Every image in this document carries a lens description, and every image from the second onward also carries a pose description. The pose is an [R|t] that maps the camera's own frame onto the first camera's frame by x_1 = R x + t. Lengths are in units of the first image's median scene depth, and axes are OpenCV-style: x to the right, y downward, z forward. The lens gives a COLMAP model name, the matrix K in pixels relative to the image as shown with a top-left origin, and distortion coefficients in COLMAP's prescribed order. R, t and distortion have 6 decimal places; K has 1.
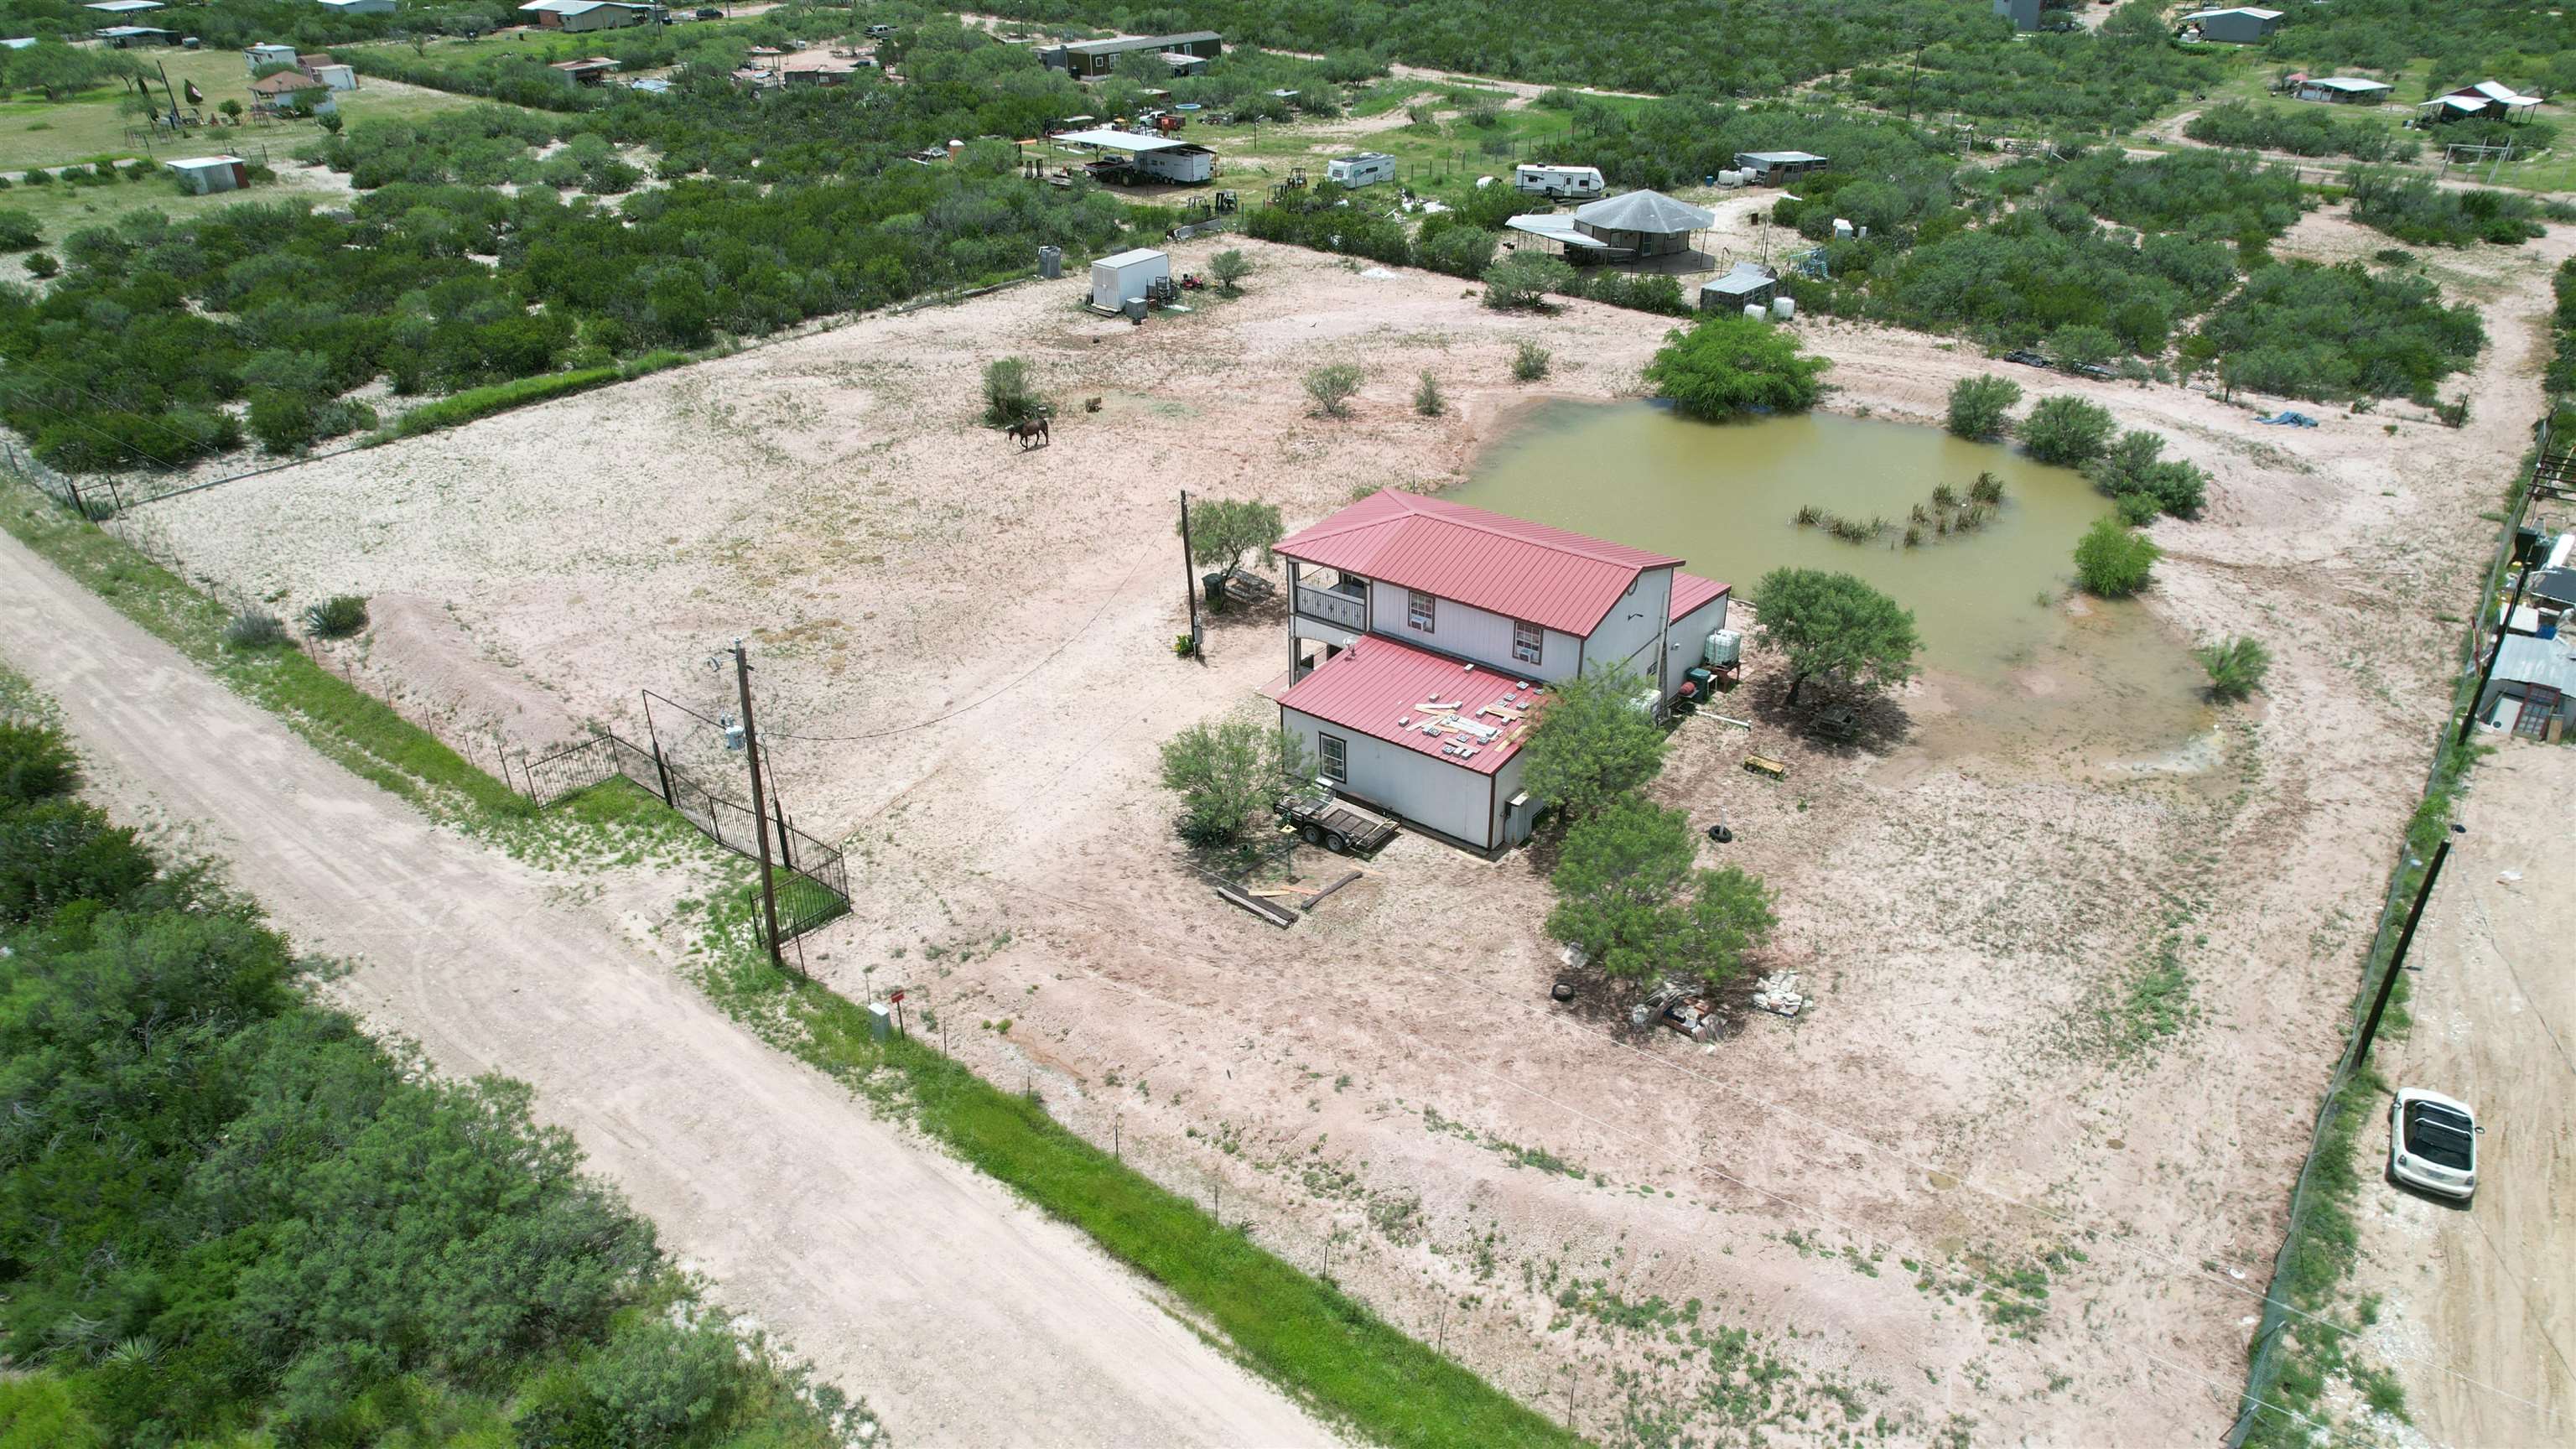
lens RADIAL K [[1527.4, 0, 1332.8], [0, 1527.4, 659.5], [0, 0, 1]] dist [-0.074609, 0.052603]
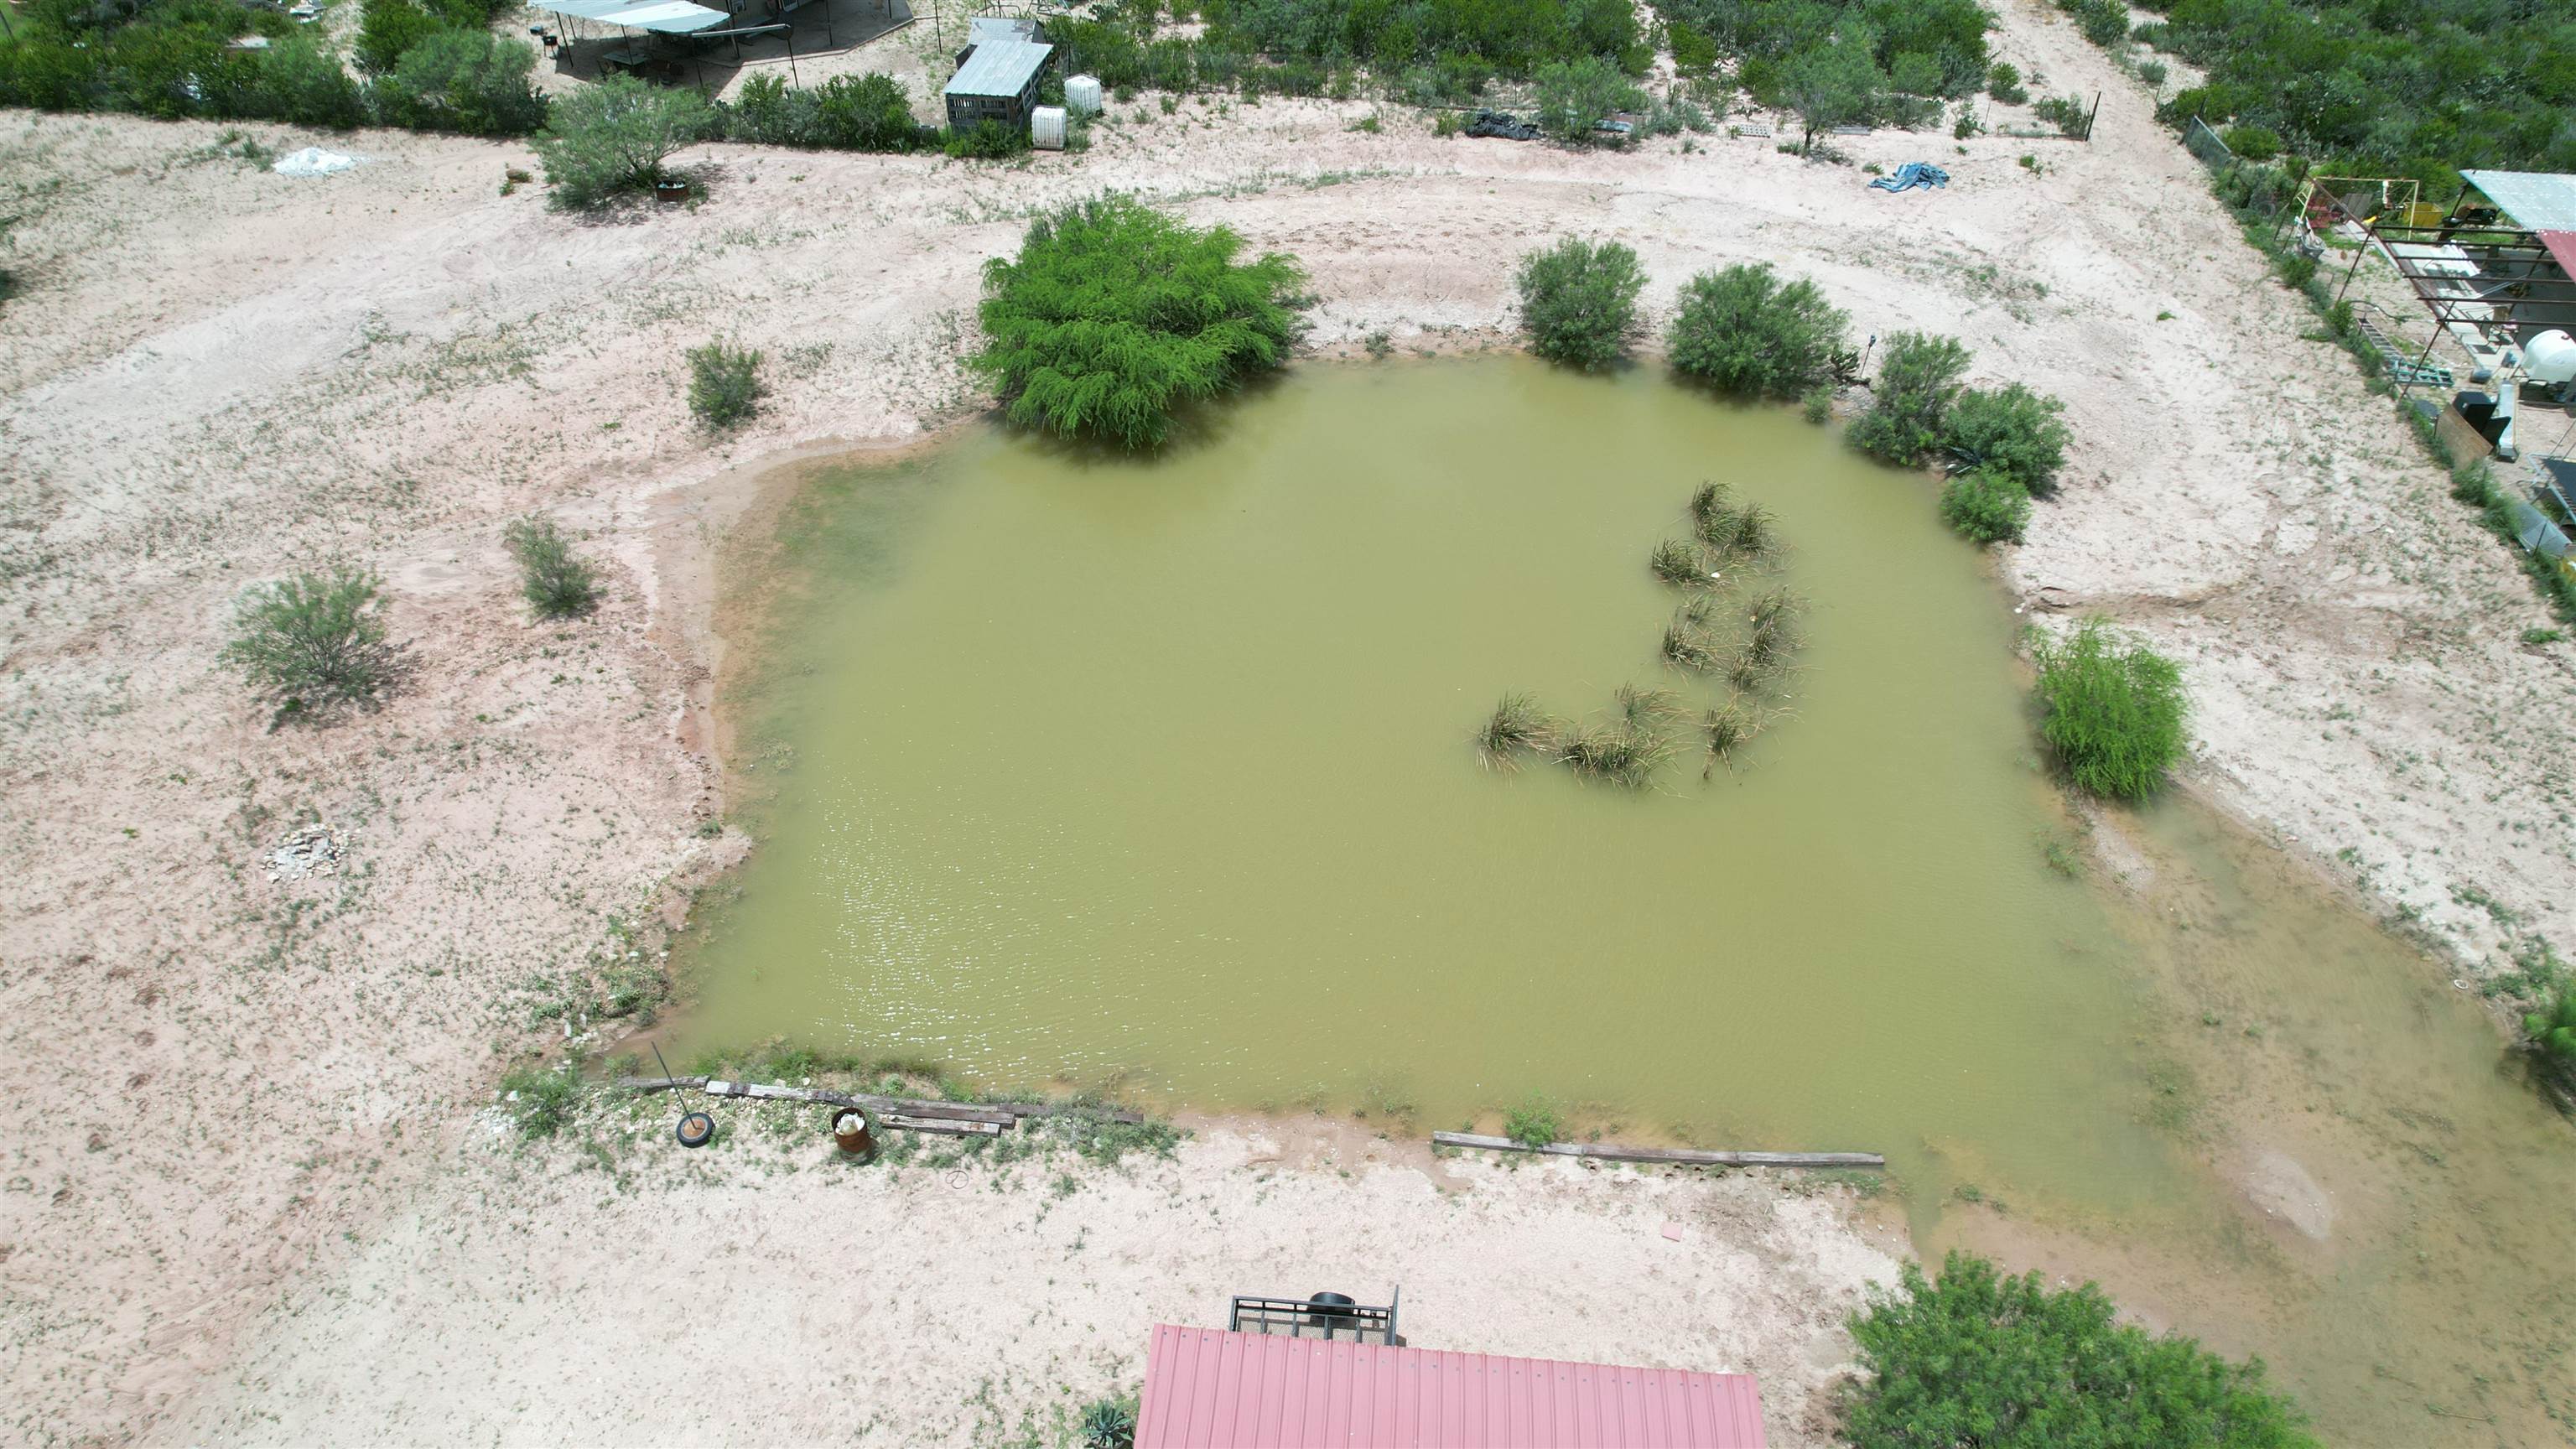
lens RADIAL K [[1527.4, 0, 1332.8], [0, 1527.4, 659.5], [0, 0, 1]] dist [-0.074609, 0.052603]
pose [[0.828870, -0.372071, 0.417778, 0.054955], [0.255715, 0.916174, 0.308603, -0.209811], [-0.497579, -0.148960, 0.854533, 0.461177]]
